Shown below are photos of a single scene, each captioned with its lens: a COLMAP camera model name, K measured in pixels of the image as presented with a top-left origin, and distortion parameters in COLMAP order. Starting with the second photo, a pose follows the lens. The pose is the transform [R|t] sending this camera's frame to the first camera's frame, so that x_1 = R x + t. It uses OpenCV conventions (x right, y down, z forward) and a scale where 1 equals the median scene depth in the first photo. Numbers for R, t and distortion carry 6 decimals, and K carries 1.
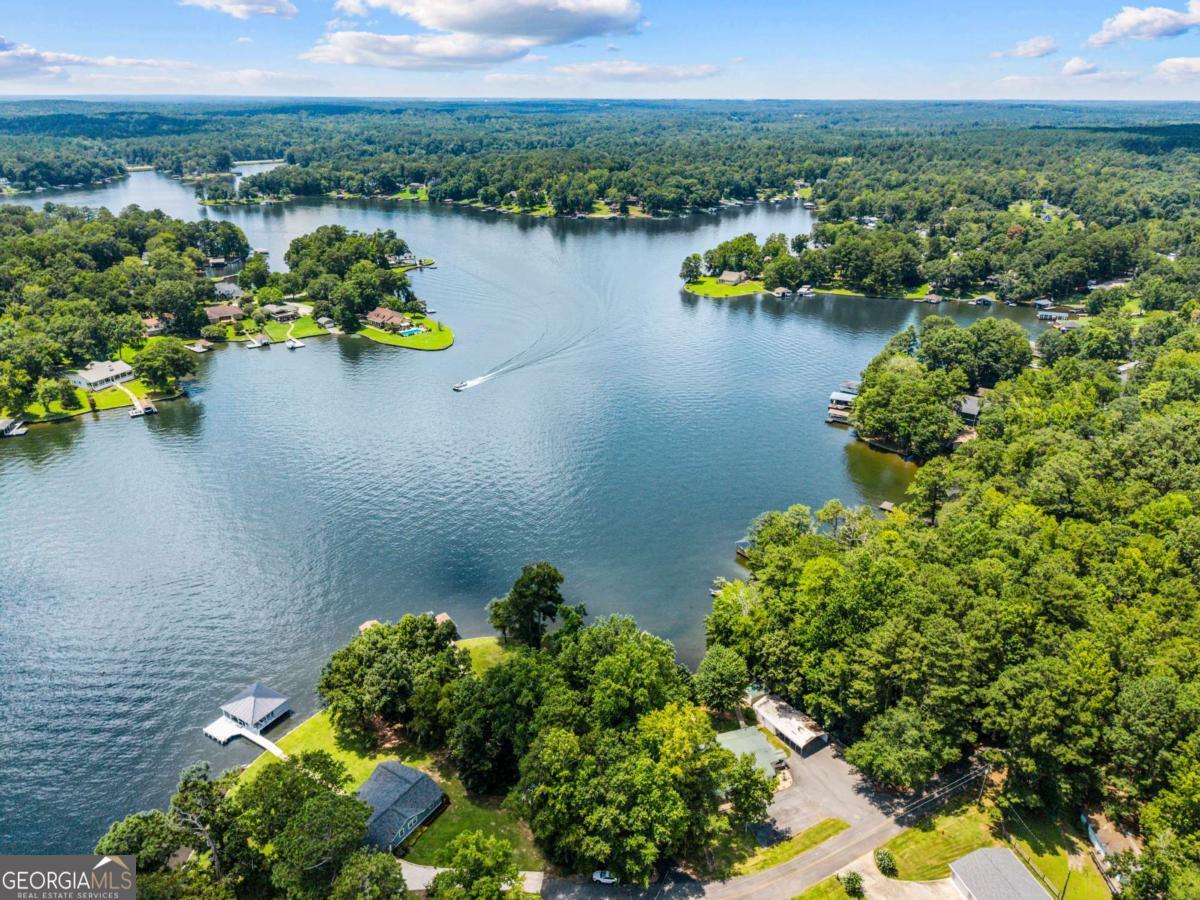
lens RADIAL K [[807.9, 0, 600.0], [0, 807.9, 450.0], [0, 0, 1]] dist [0.052952, -0.044423]
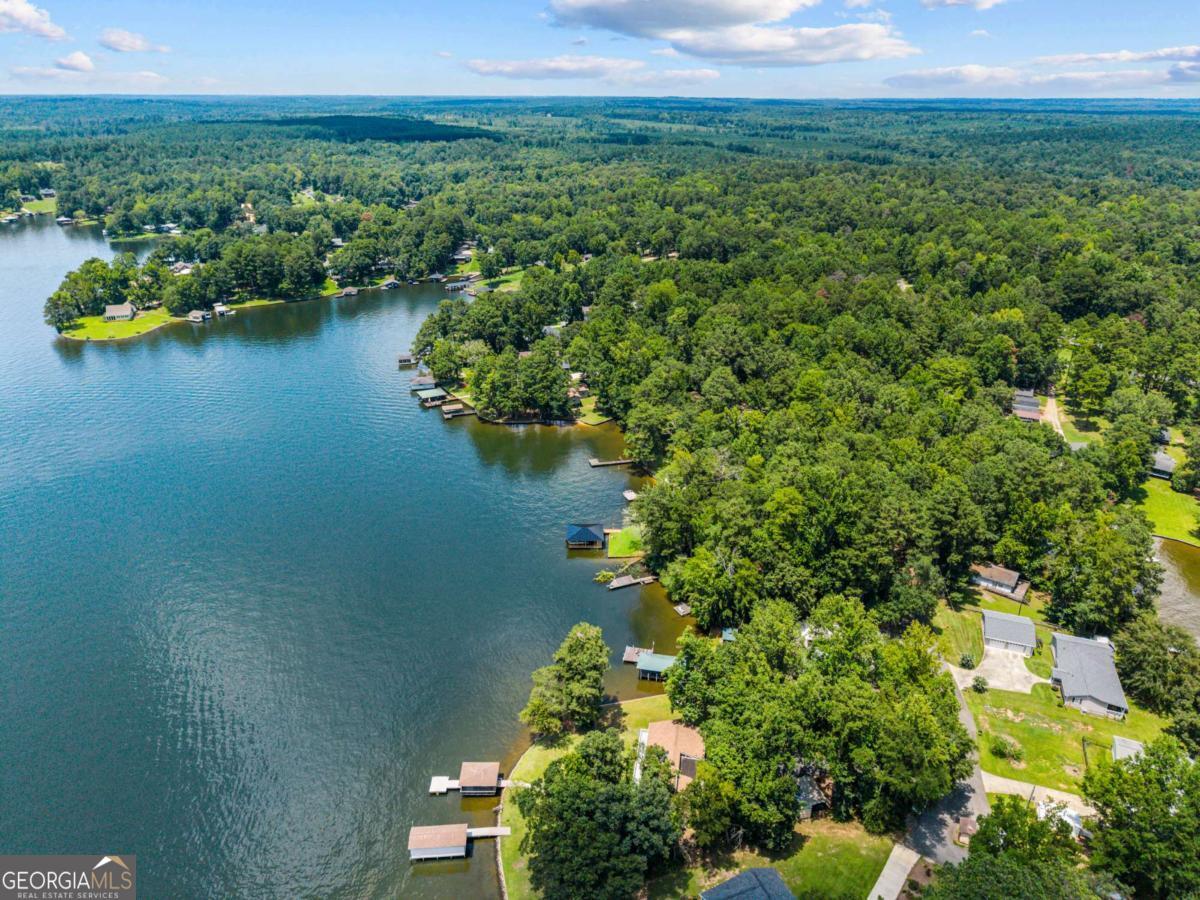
lens RADIAL K [[807.9, 0, 600.0], [0, 807.9, 450.0], [0, 0, 1]] dist [0.052952, -0.044423]
pose [[0.596636, -0.333071, 0.730129, -0.204172], [0.328931, 0.931366, 0.156081, -0.054269], [-0.732004, 0.147039, 0.665244, 0.119084]]
